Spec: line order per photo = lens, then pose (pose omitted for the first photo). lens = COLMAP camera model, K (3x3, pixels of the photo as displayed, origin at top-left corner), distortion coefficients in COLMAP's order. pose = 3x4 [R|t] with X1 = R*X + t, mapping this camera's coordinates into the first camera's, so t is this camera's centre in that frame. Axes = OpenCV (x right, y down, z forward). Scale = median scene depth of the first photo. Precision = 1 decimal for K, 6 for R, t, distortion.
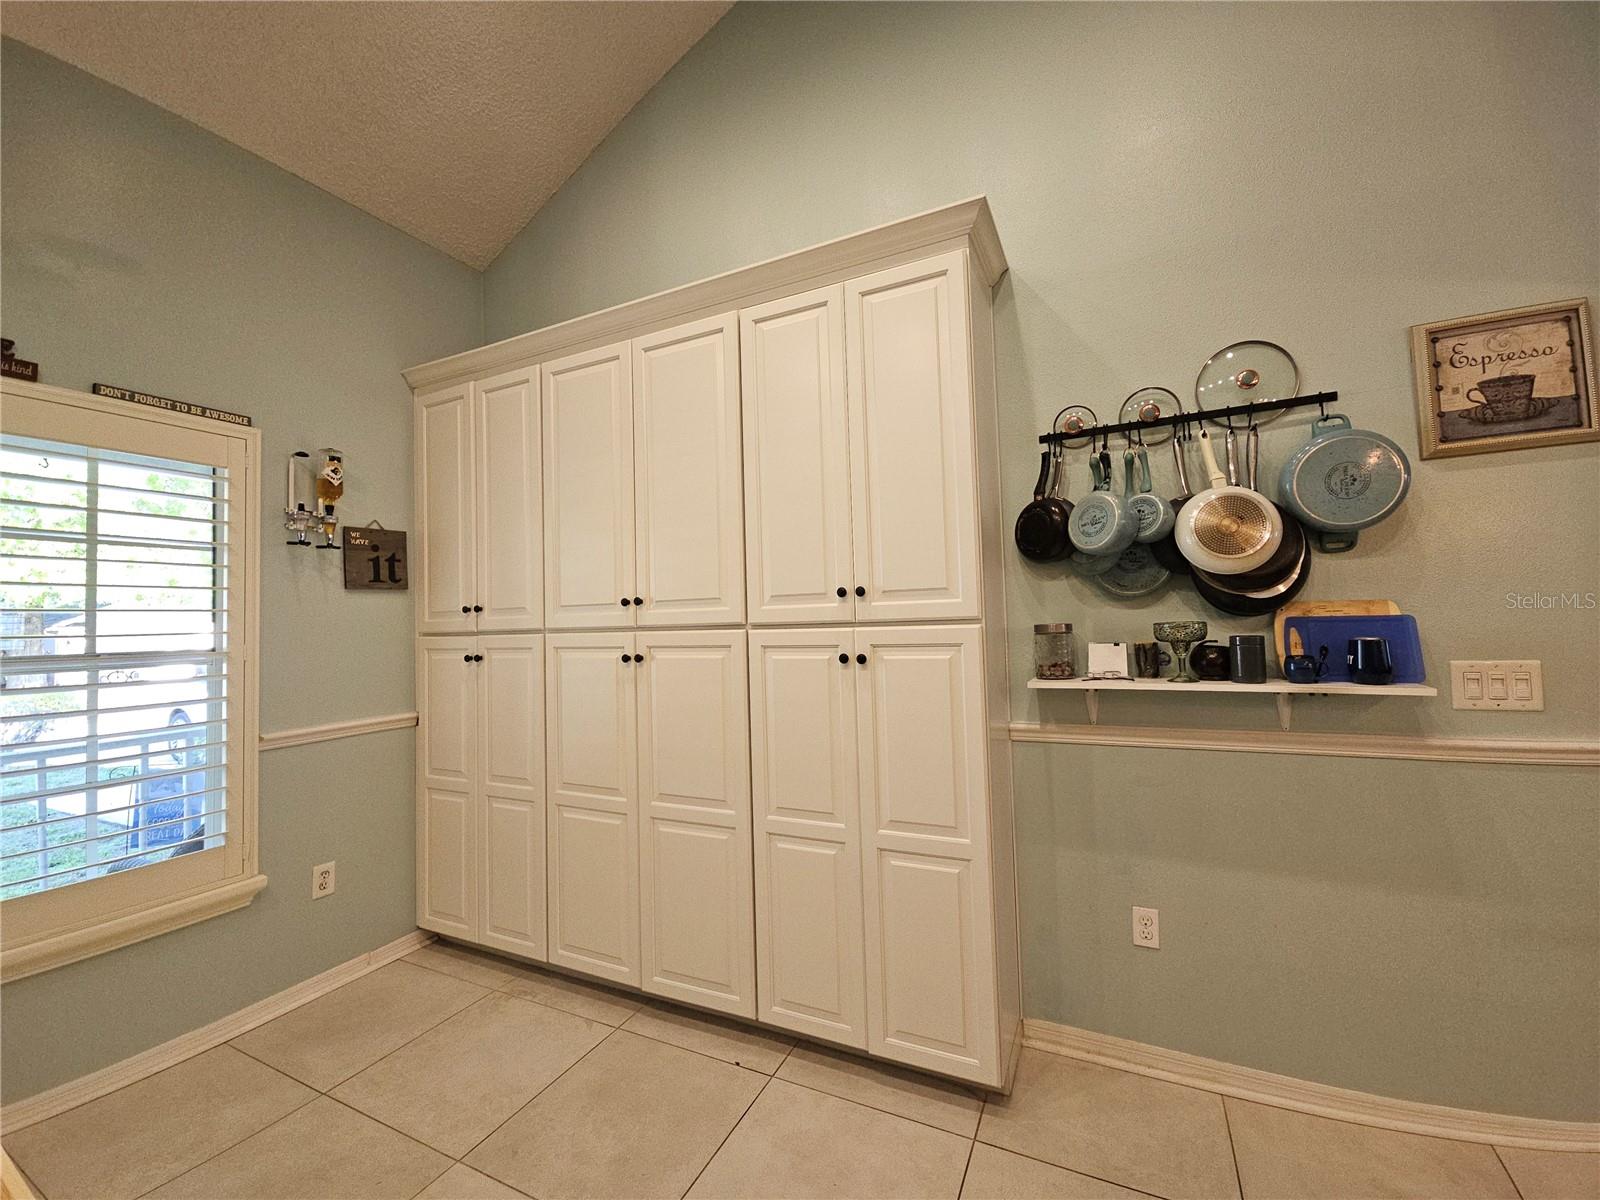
lens RADIAL K [[657.2, 0, 804.3], [0, 657.2, 599.3], [0, 0, 1]] dist [0.004529, -0.004159]
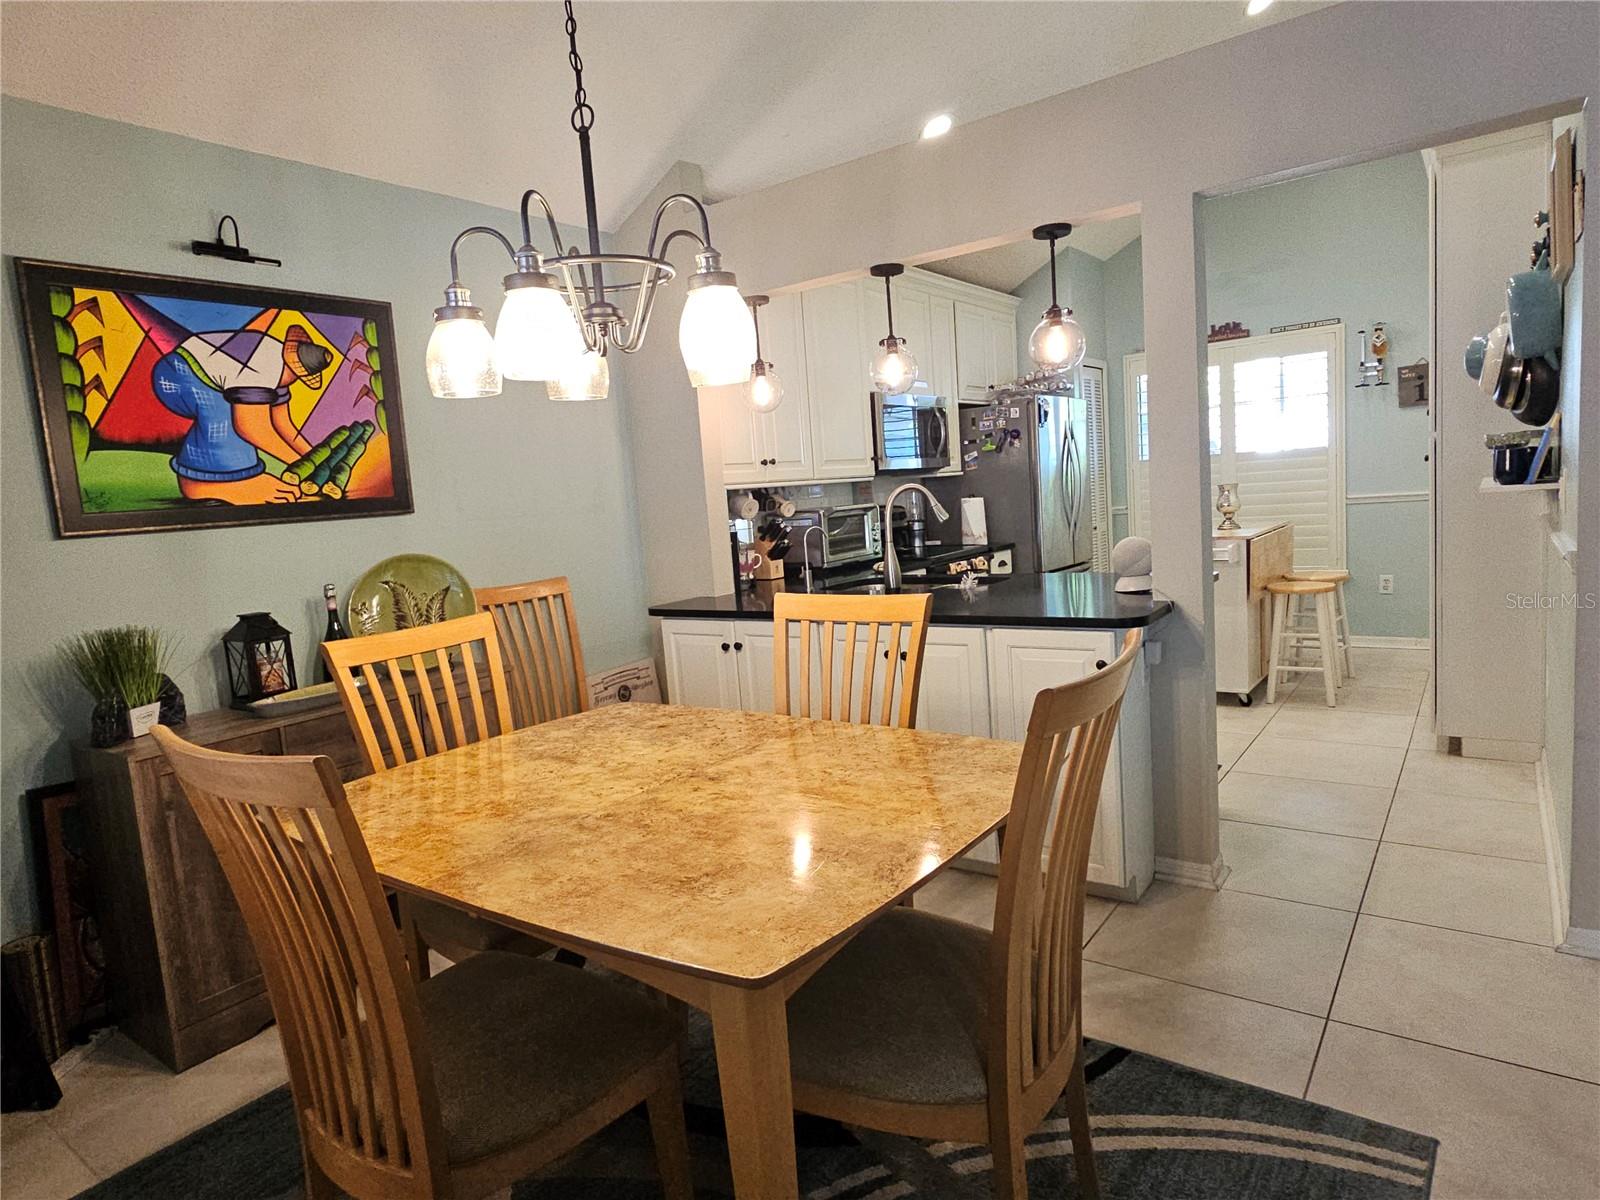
lens RADIAL K [[933.2, 0, 809.0], [0, 933.2, 594.9], [0, 0, 1]] dist [-0.001967, 0.001866]
pose [[-0.171173, 0.149472, -0.973837, 1.994800], [0.119020, 0.984323, 0.130162, -0.038203], [0.978026, -0.093626, -0.186279, -0.007204]]
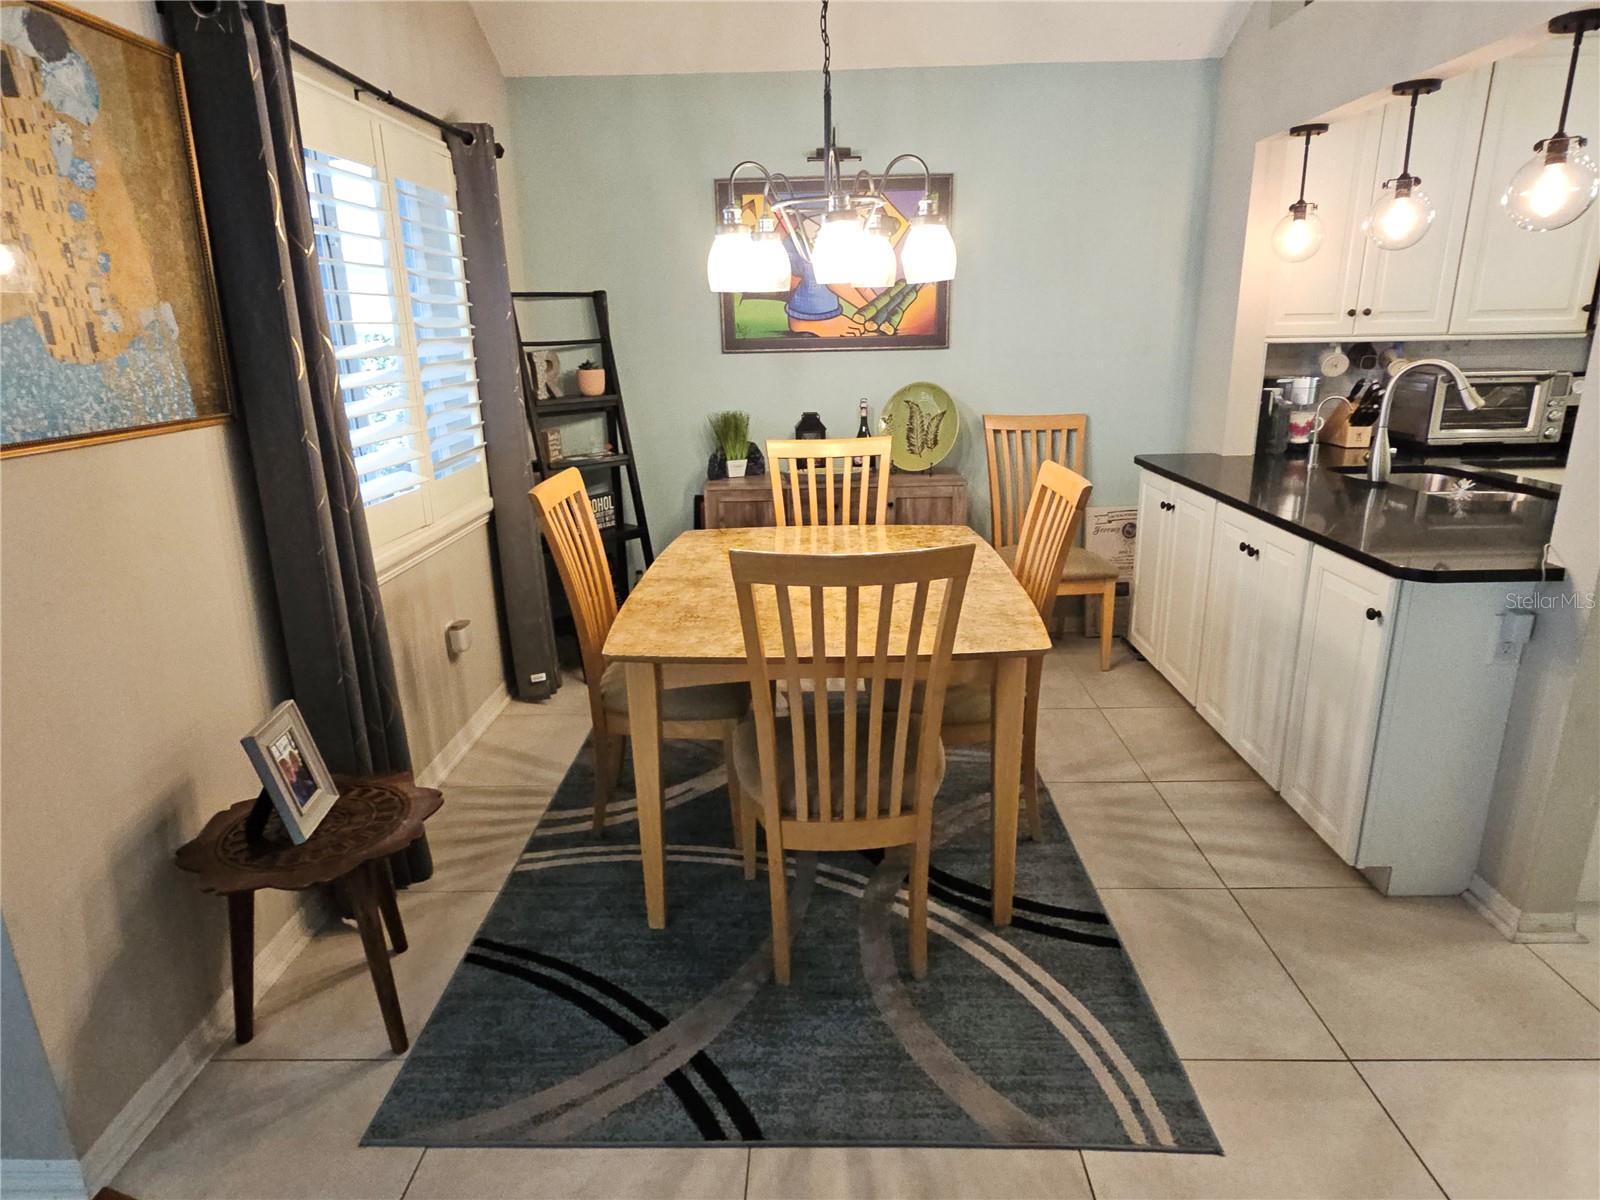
lens RADIAL K [[929.7, 0, 801.2], [0, 929.7, 596.5], [0, 0, 1]] dist [-0.002189, 0.000625]
pose [[-0.907462, 0.156598, -0.389859, 1.748302], [0.058979, 0.966232, 0.250832, -0.051408], [0.415974, 0.204627, -0.886055, 0.689332]]
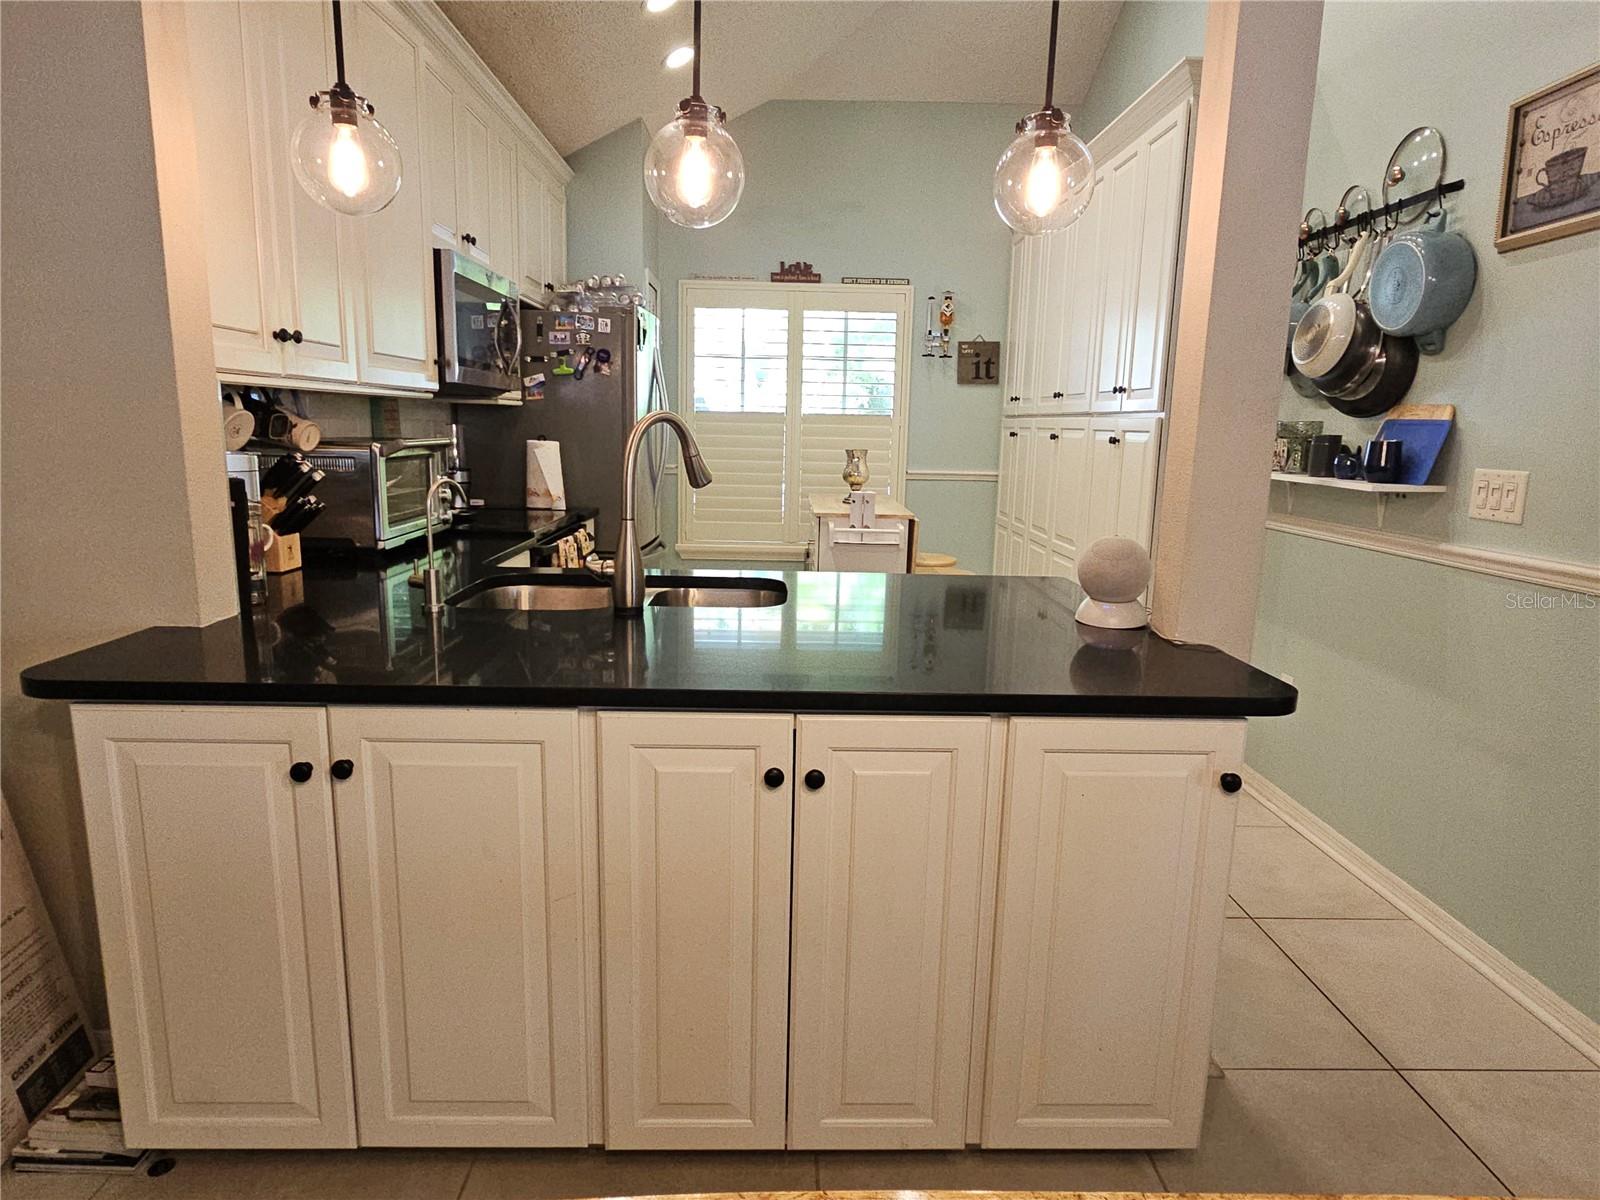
lens RADIAL K [[930.9, 0, 806.5], [0, 930.9, 597.6], [0, 0, 1]] dist [-0.009748, 0.001783]
pose [[0.461270, 0.200125, -0.864396, 1.246773], [0.000705, 0.974148, 0.225911, -0.022955], [0.887260, -0.104815, 0.449204, -0.378393]]
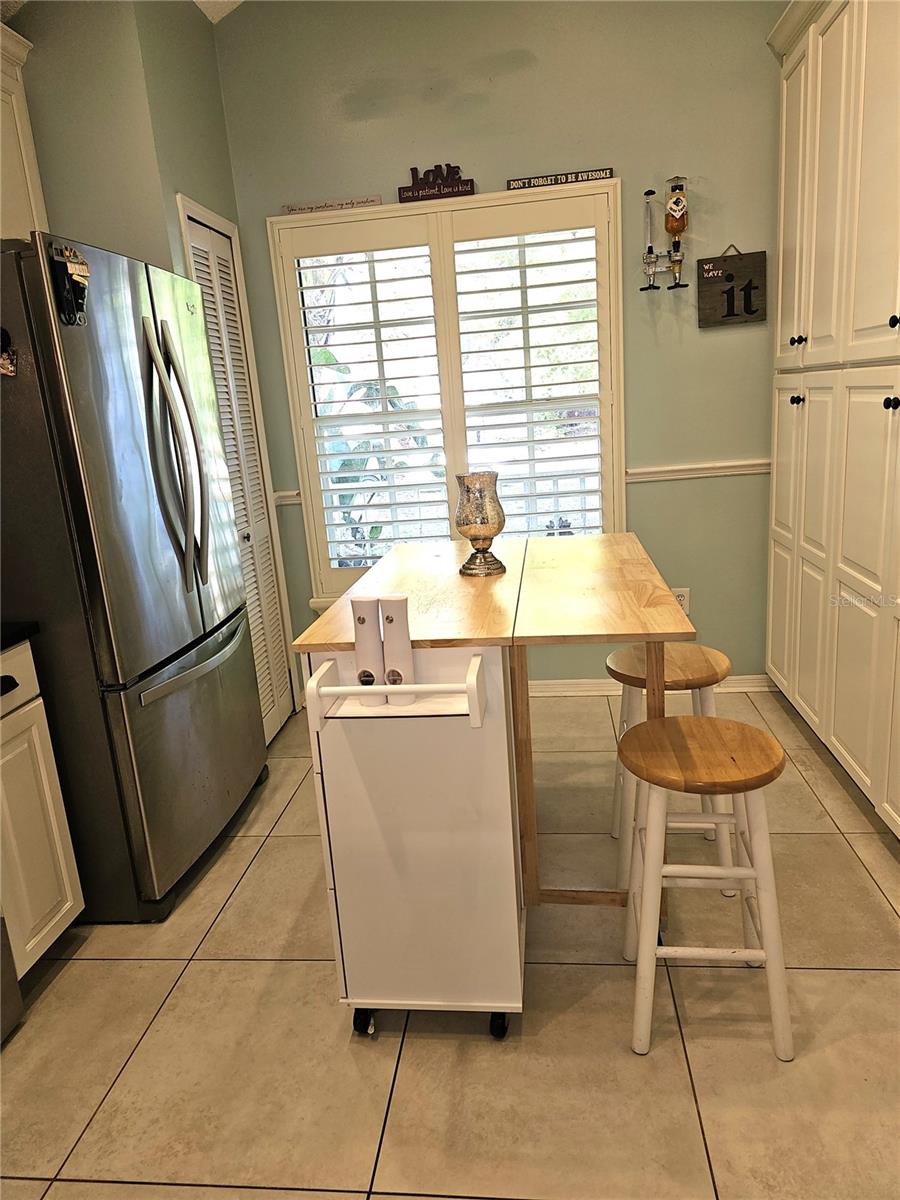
lens RADIAL K [[797.3, 0, 453.0], [0, 797.3, 620.0], [0, 0, 1]] dist [0.019638, -0.014547]
pose [[0.333567, 0.249472, -0.909119, 0.430240], [0.105924, 0.948326, 0.299096, 0.001024], [0.936757, -0.196066, 0.289905, 0.243183]]
